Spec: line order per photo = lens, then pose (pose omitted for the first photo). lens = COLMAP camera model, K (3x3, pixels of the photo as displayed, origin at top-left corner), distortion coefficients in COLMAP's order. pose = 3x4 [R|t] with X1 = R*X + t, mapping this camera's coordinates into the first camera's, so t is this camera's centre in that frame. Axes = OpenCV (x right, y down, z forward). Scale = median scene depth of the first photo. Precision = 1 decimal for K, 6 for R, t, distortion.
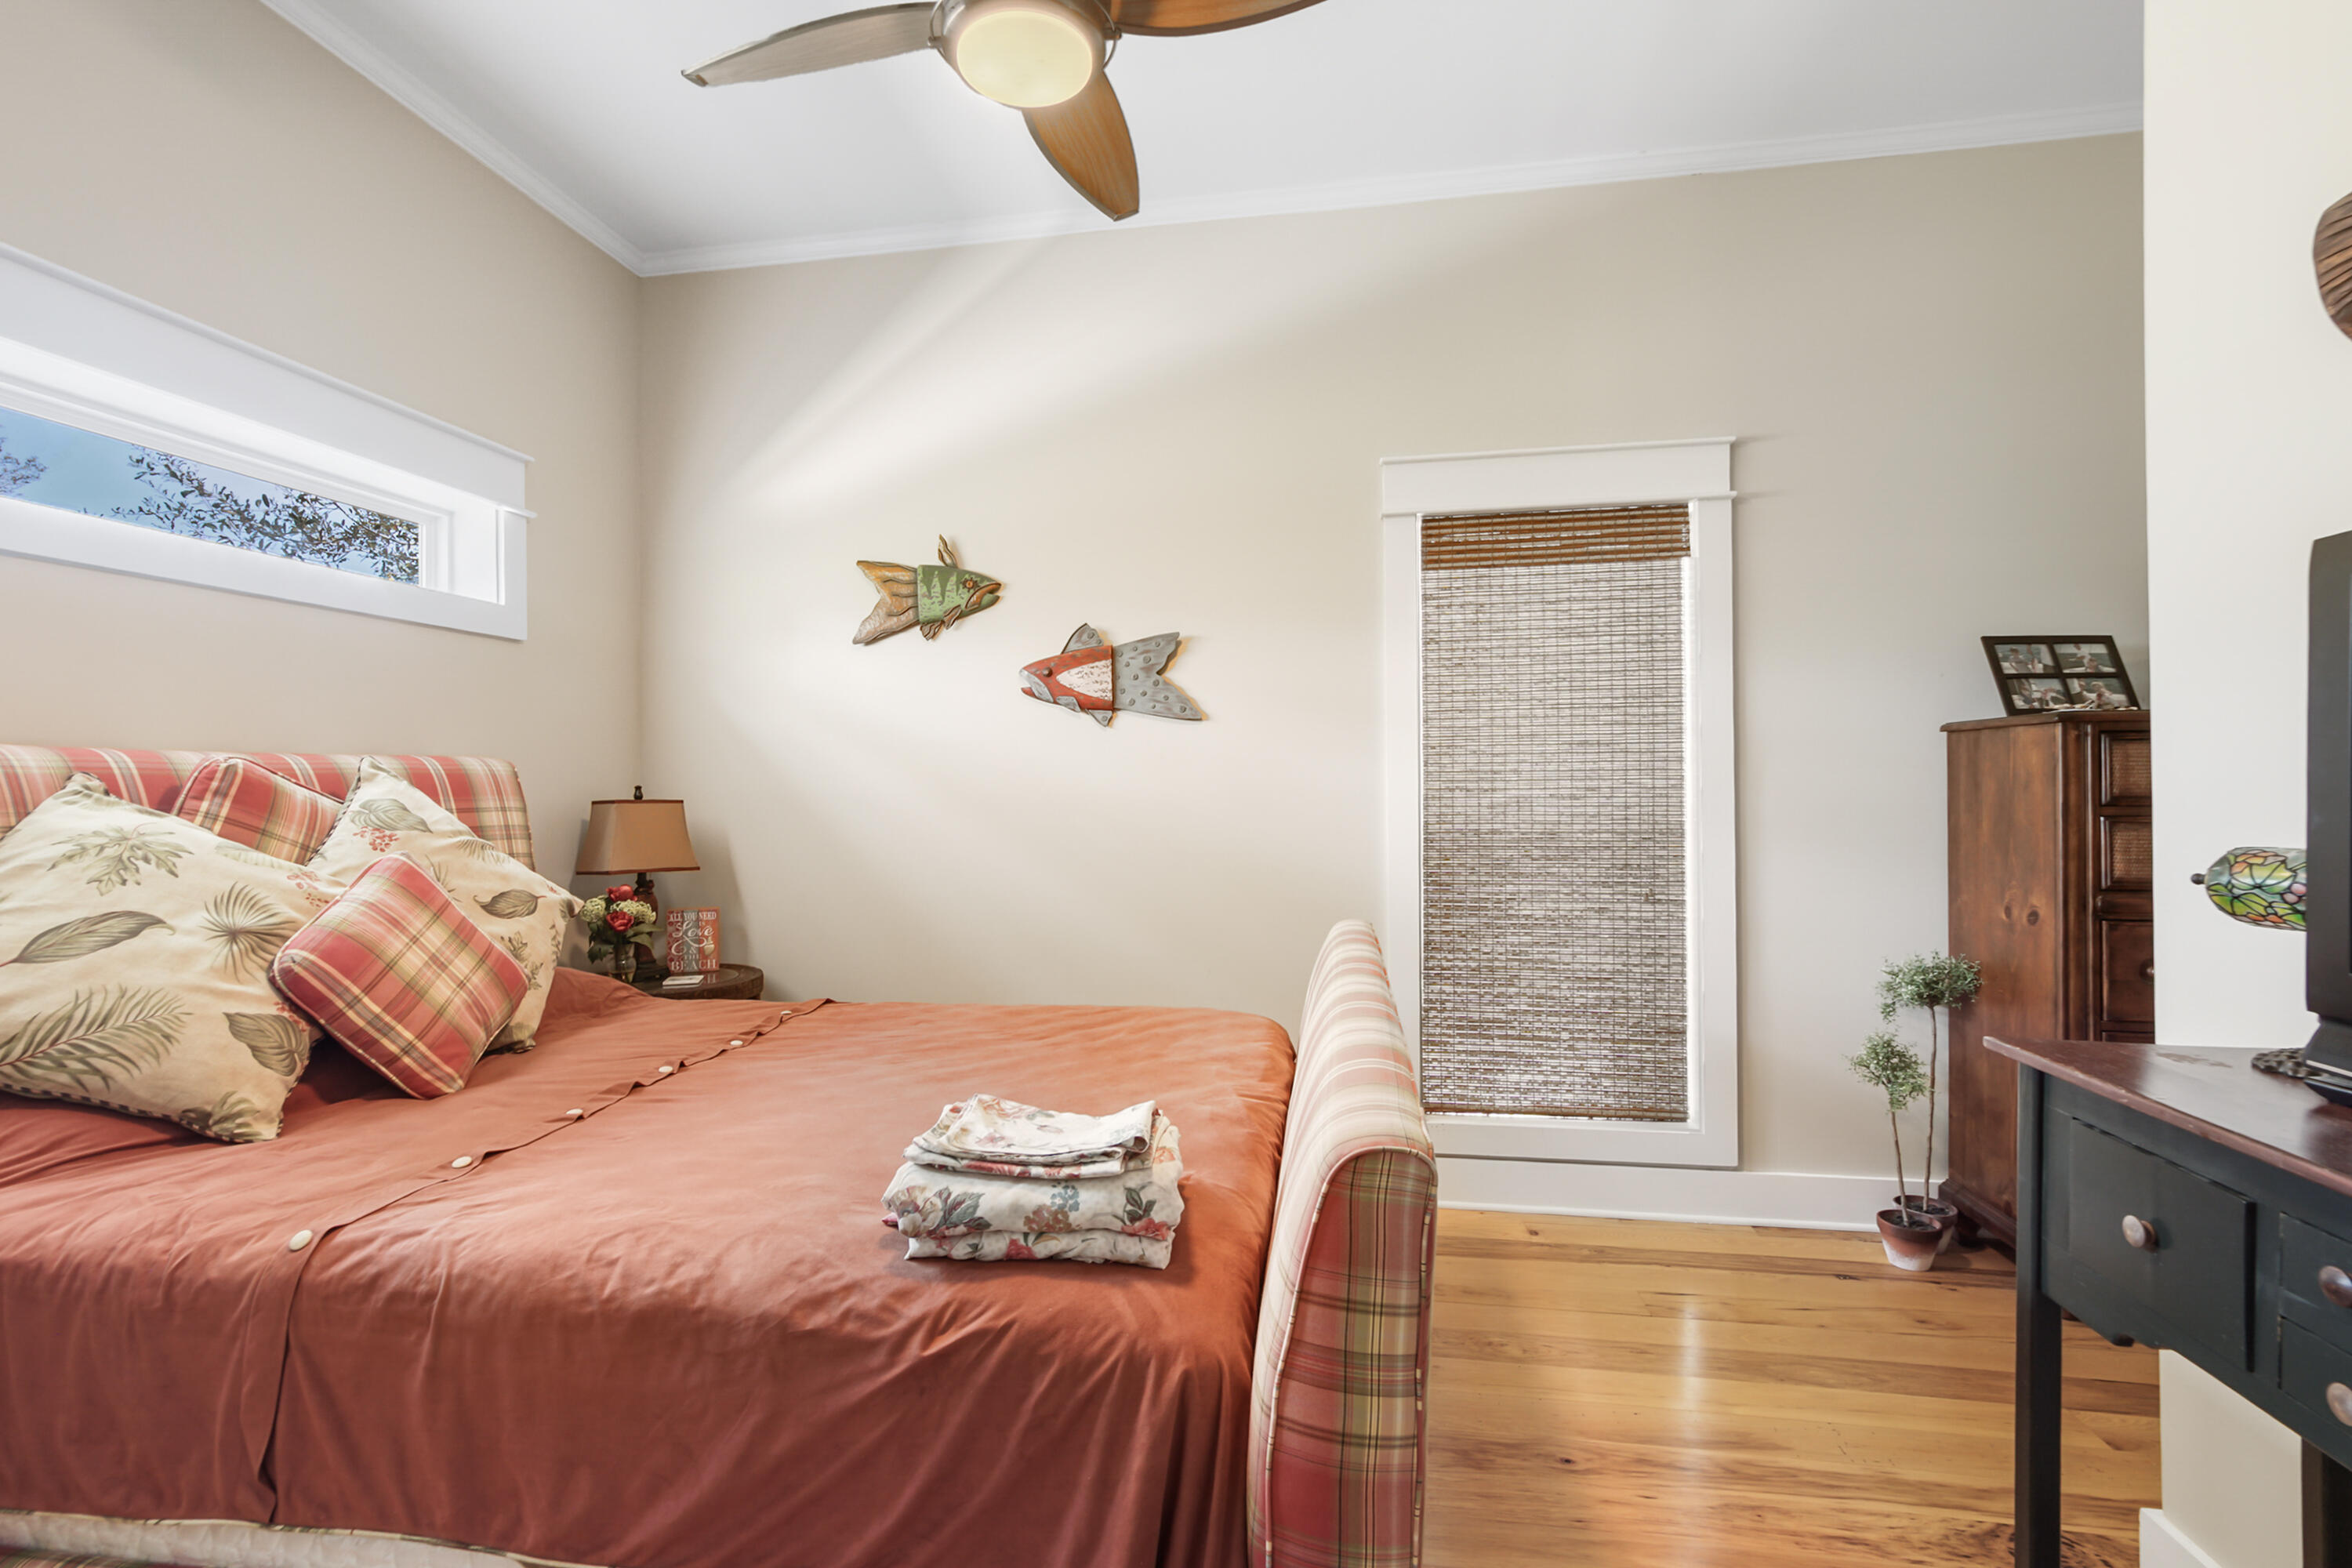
lens RADIAL K [[1047.8, 0, 1159.8], [0, 1047.8, 780.9], [0, 0, 1]] dist [-0.021039, 0.008205]
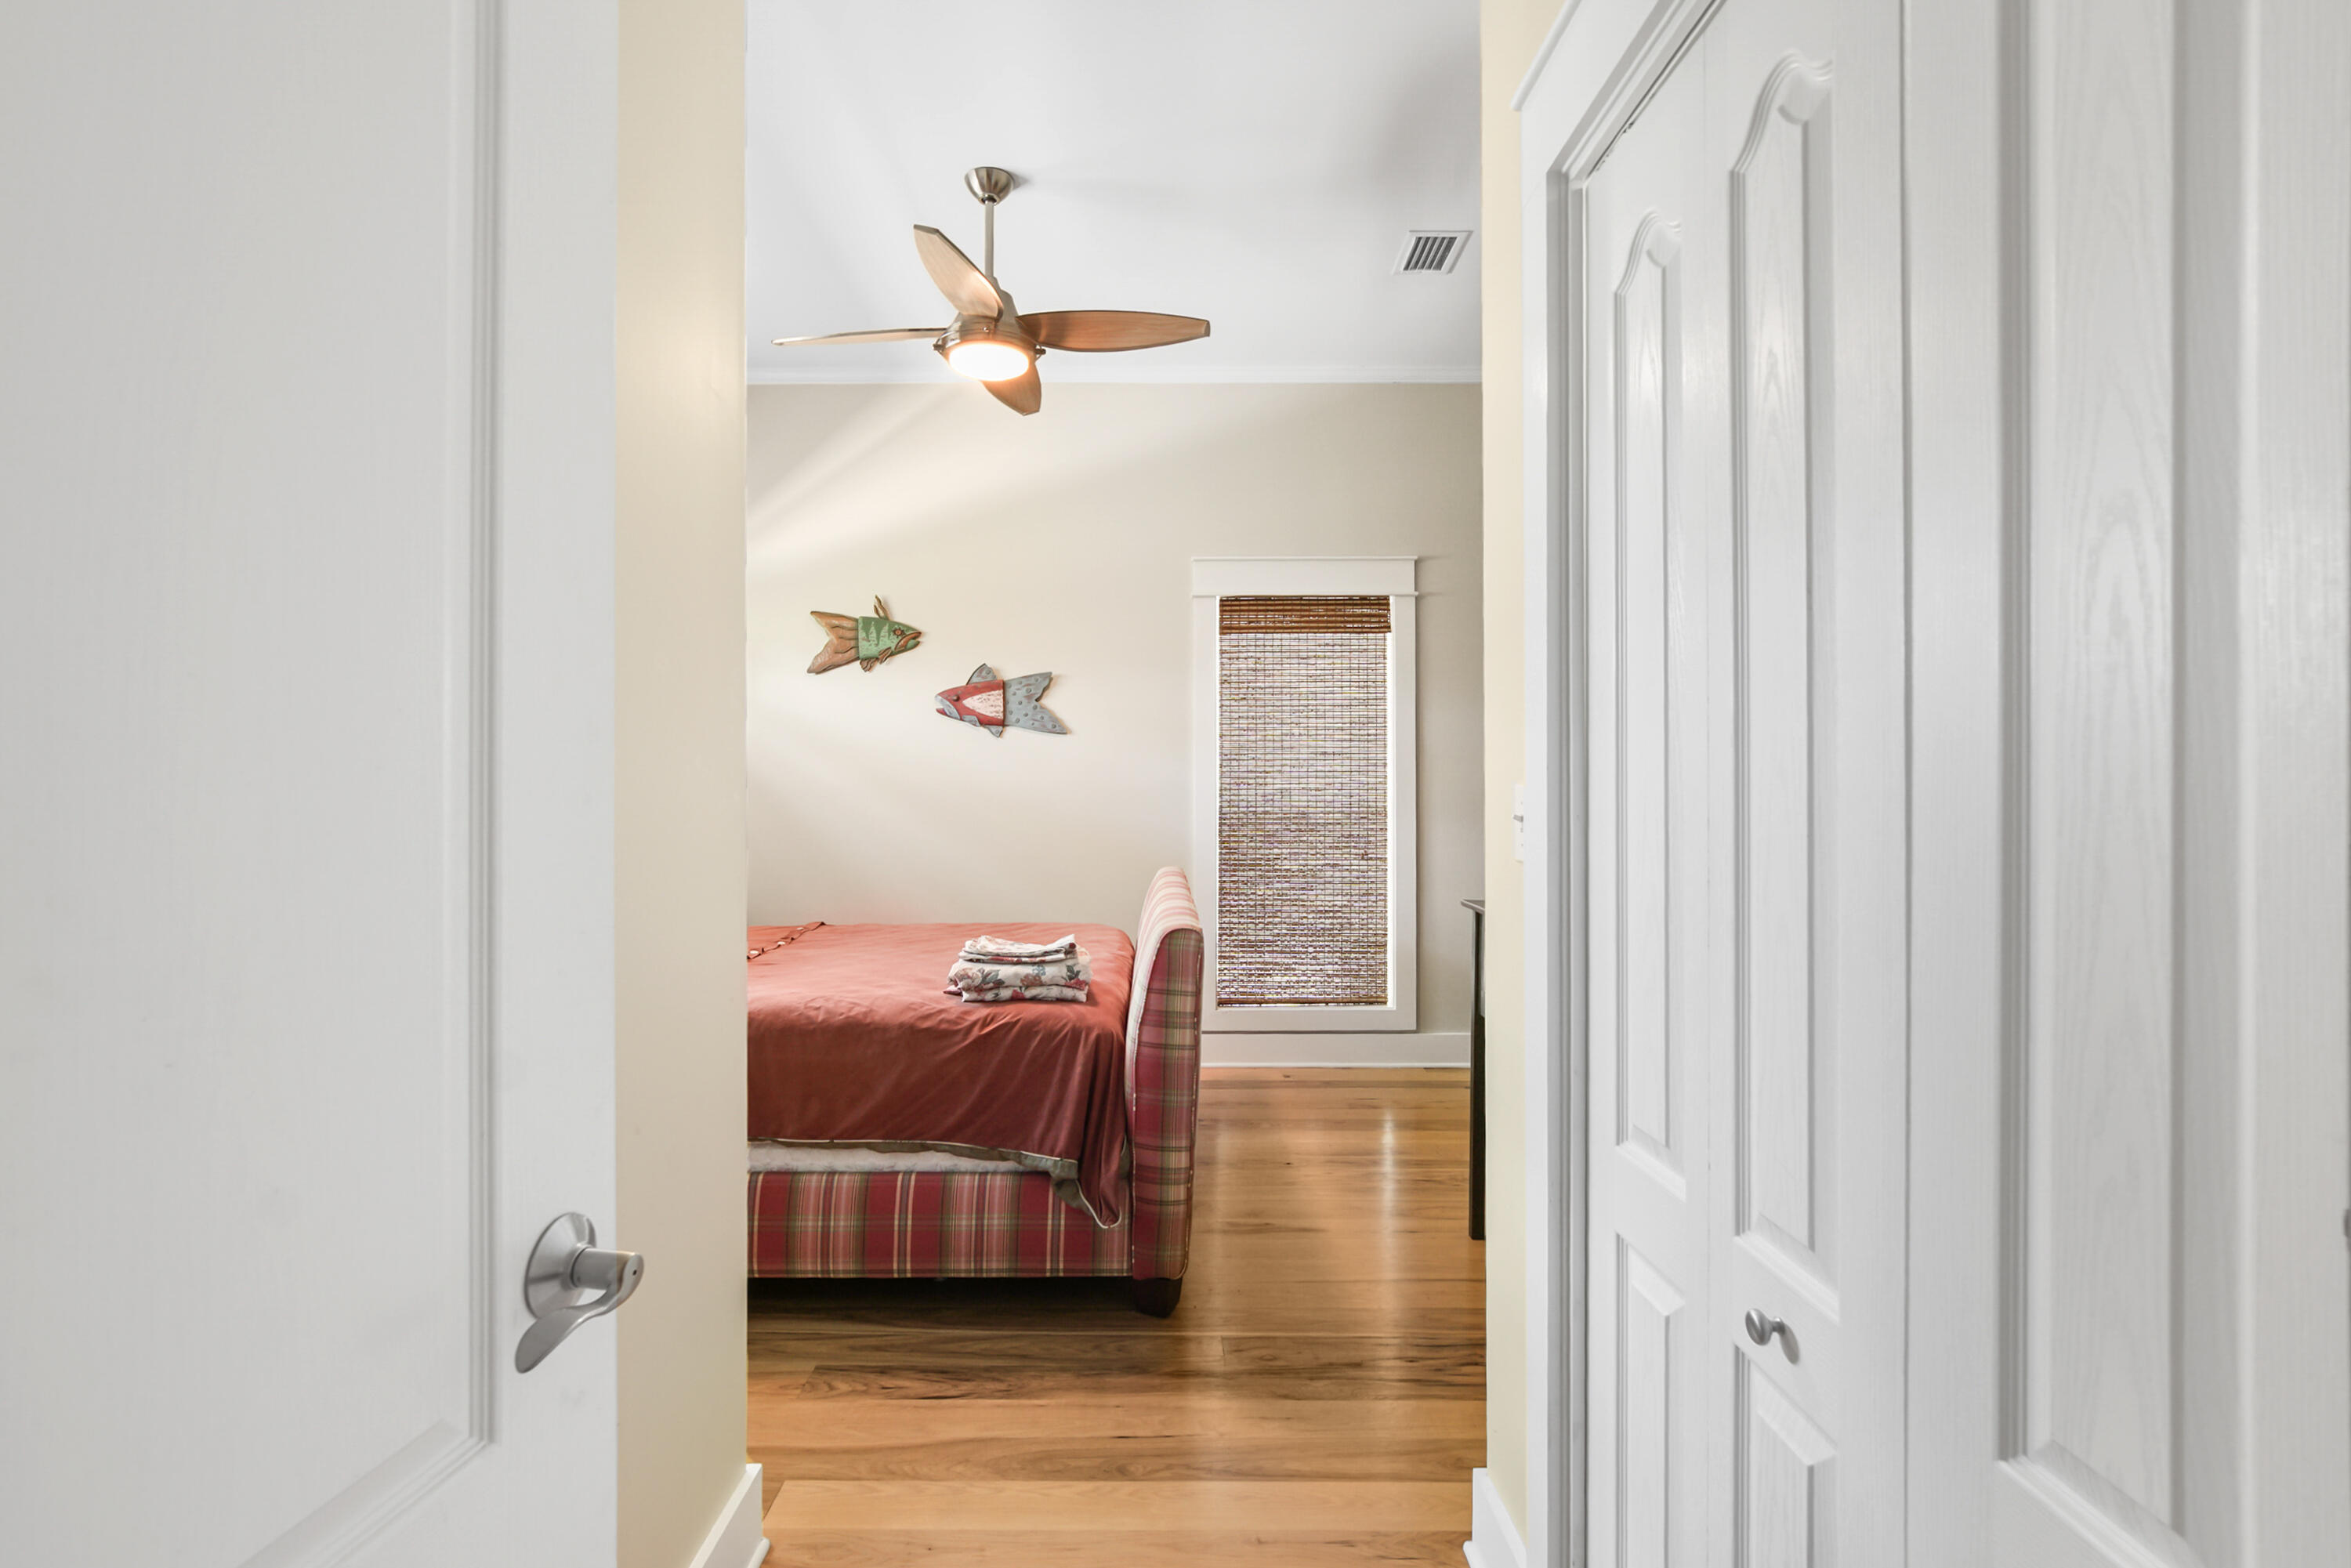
lens RADIAL K [[1072.4, 0, 1167.3], [0, 1072.4, 774.1], [0, 0, 1]] dist [-0.012517, 0.001233]
pose [[0.984234, 0.008060, 0.176685, -0.089316], [-0.007851, 0.999967, -0.001880, -0.002095], [-0.176694, 0.000464, 0.984266, -0.491011]]
